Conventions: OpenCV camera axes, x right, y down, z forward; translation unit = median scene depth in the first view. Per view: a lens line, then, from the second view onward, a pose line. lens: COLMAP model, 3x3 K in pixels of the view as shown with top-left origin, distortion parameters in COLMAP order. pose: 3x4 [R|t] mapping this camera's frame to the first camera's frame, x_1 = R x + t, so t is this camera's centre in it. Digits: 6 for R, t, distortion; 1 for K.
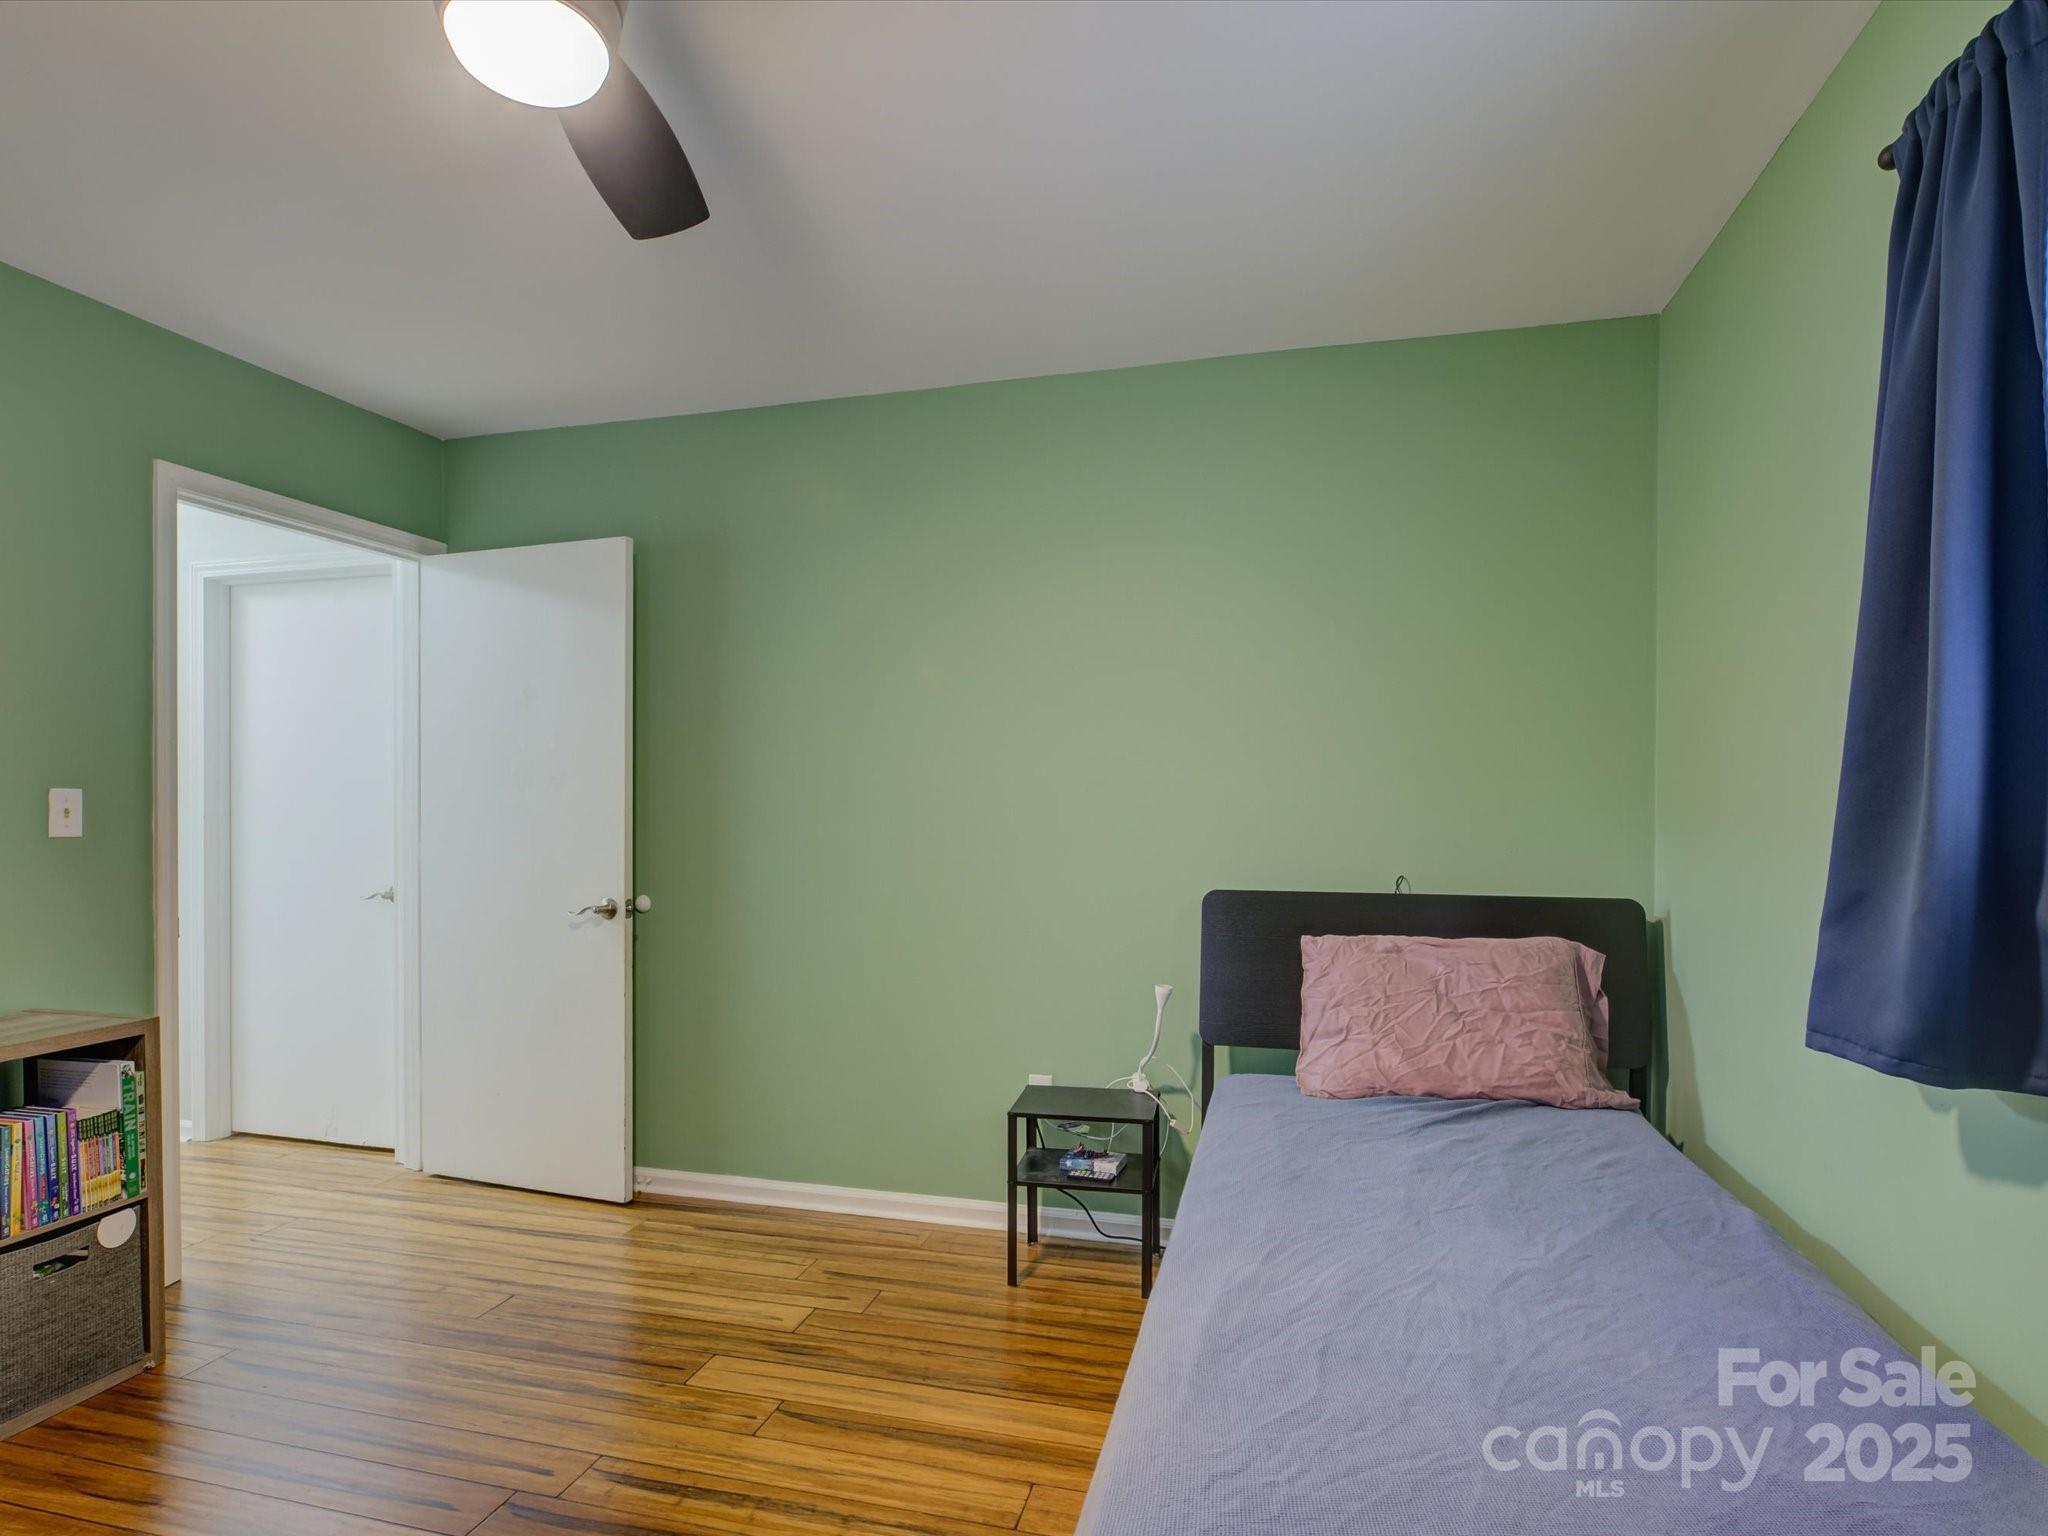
lens RADIAL K [[1098.6, 0, 1023.3], [0, 1098.6, 828.6], [0, 0, 1]] dist [0.000681, 0.000209]
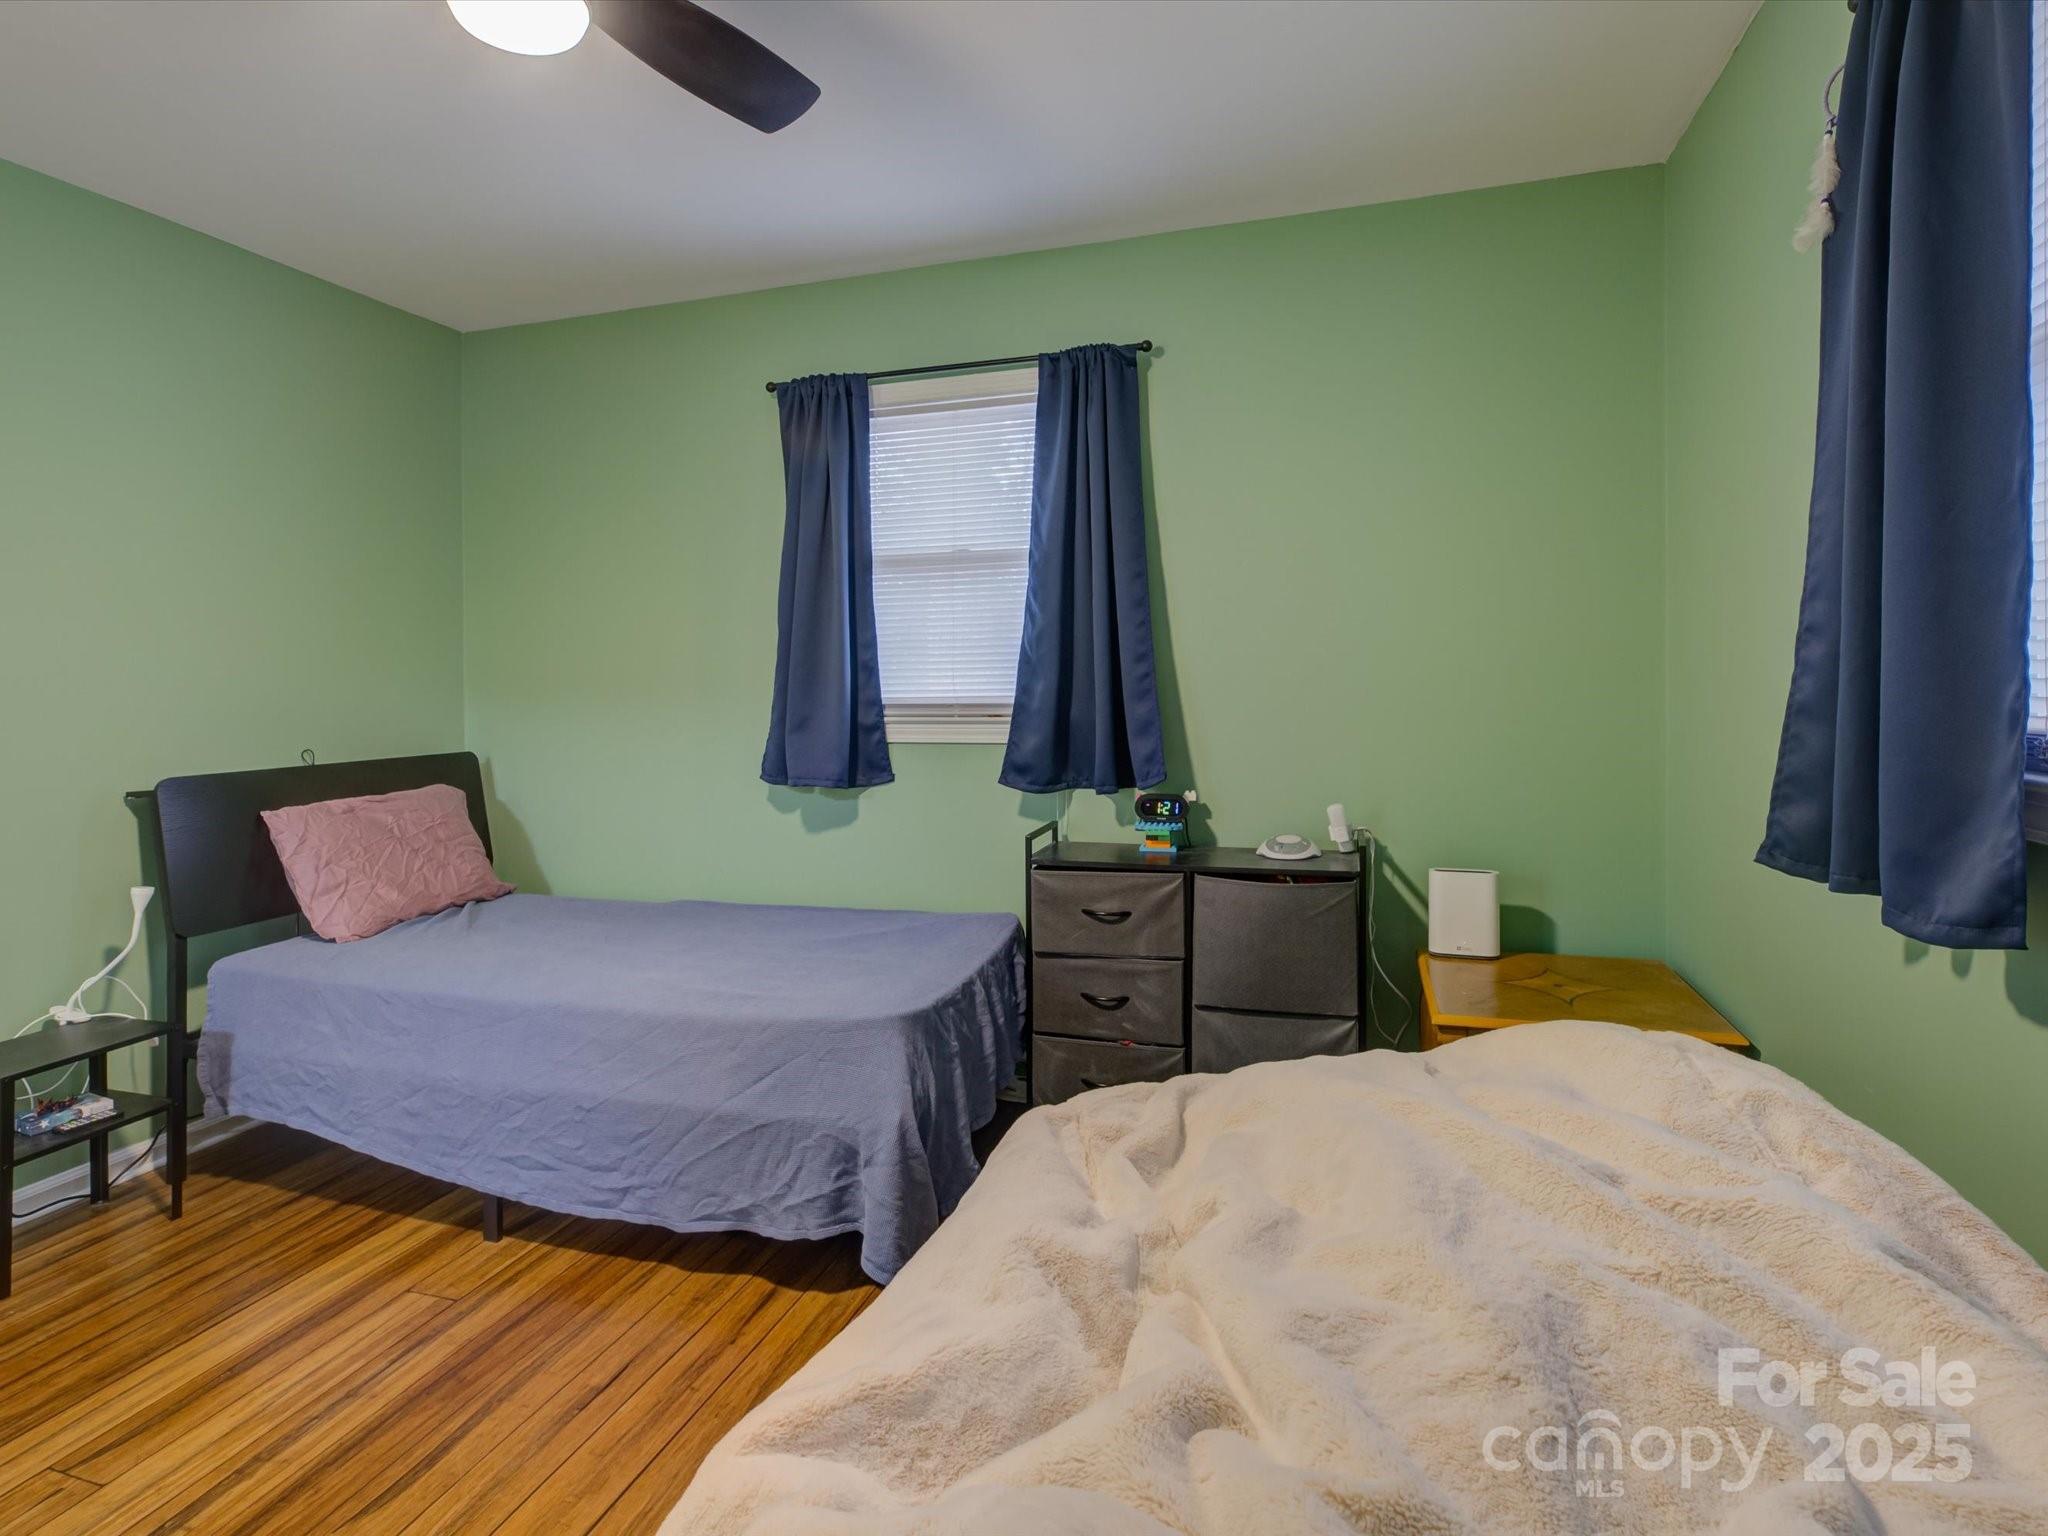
lens RADIAL K [[1062.7, 0, 1063.7], [0, 1062.7, 780.6], [0, 0, 1]] dist [-0.002914, -0.000486]
pose [[0.003154, -0.094437, 0.995526, -0.819471], [0.040376, 0.994731, 0.094234, 0.003639], [-0.999180, 0.039898, 0.006950, 0.244732]]
